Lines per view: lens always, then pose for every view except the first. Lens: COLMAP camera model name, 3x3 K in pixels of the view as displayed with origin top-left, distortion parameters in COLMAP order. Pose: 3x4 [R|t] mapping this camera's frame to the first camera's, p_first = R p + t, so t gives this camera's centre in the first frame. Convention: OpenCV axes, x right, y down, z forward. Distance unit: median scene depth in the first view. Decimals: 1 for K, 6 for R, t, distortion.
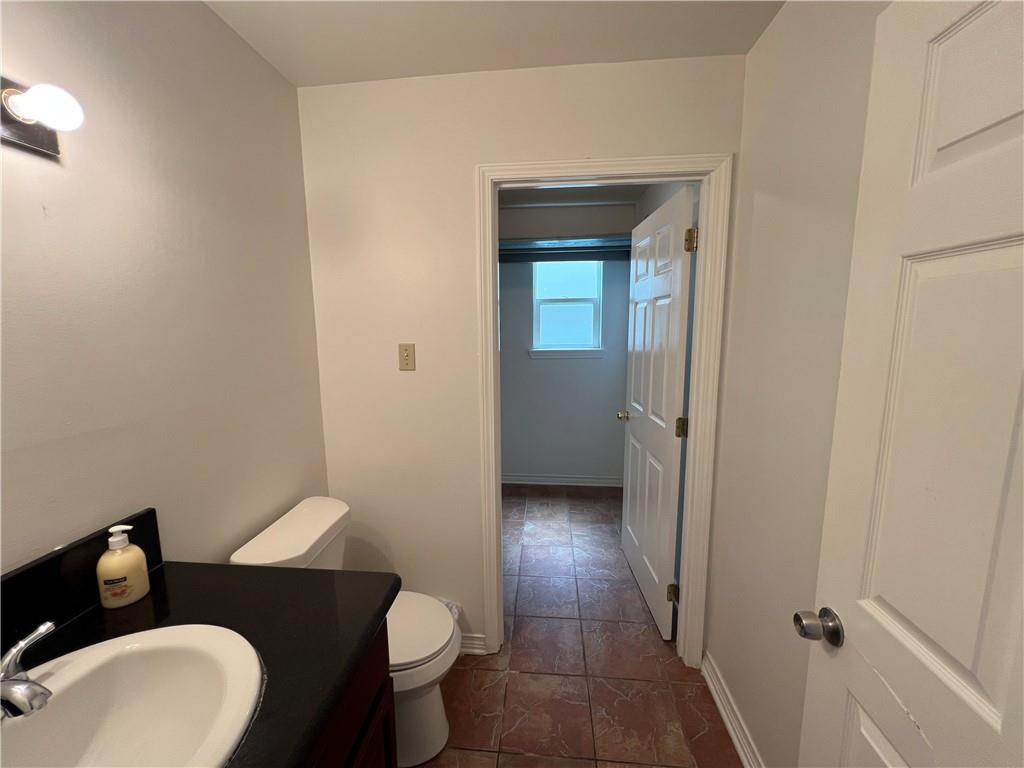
lens RADIAL K [[411.2, 0, 513.7], [0, 411.2, 380.3], [0, 0, 1]] dist [0.002880, 0.000127]
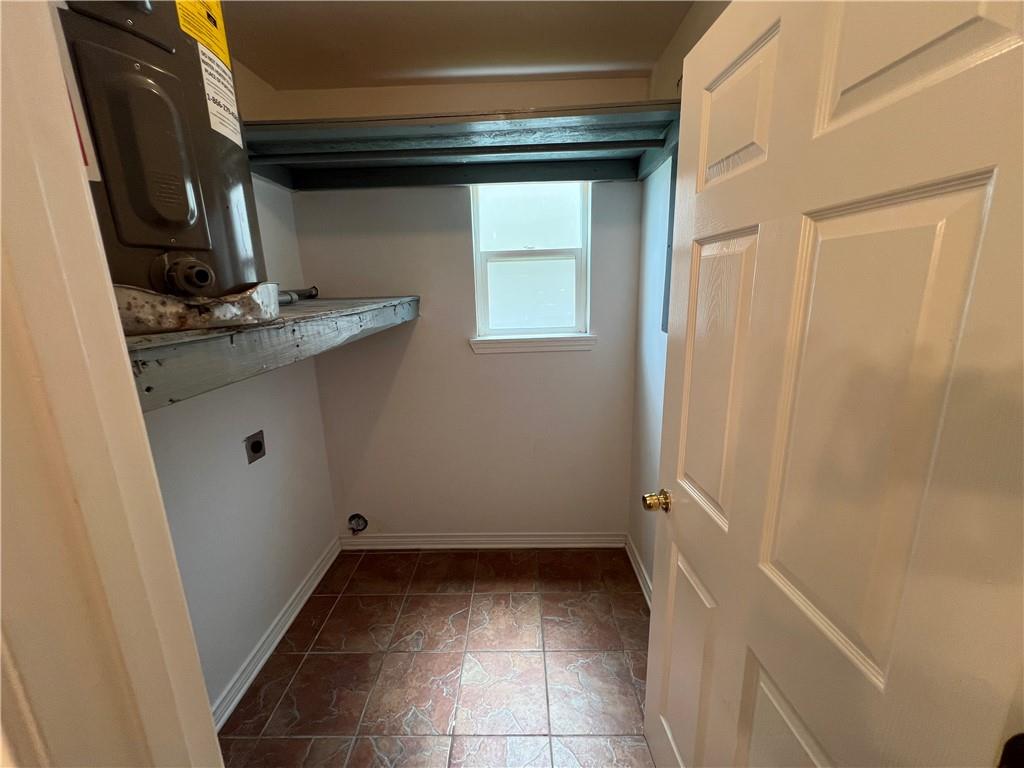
lens RADIAL K [[411.2, 0, 509.3], [0, 411.2, 383.8], [0, 0, 1]] dist [0.002880, 0.000127]
pose [[0.997641, -0.034510, 0.059336, 0.062383], [0.028810, 0.995120, 0.094372, -0.070646], [-0.062303, -0.092440, 0.993767, 0.437522]]
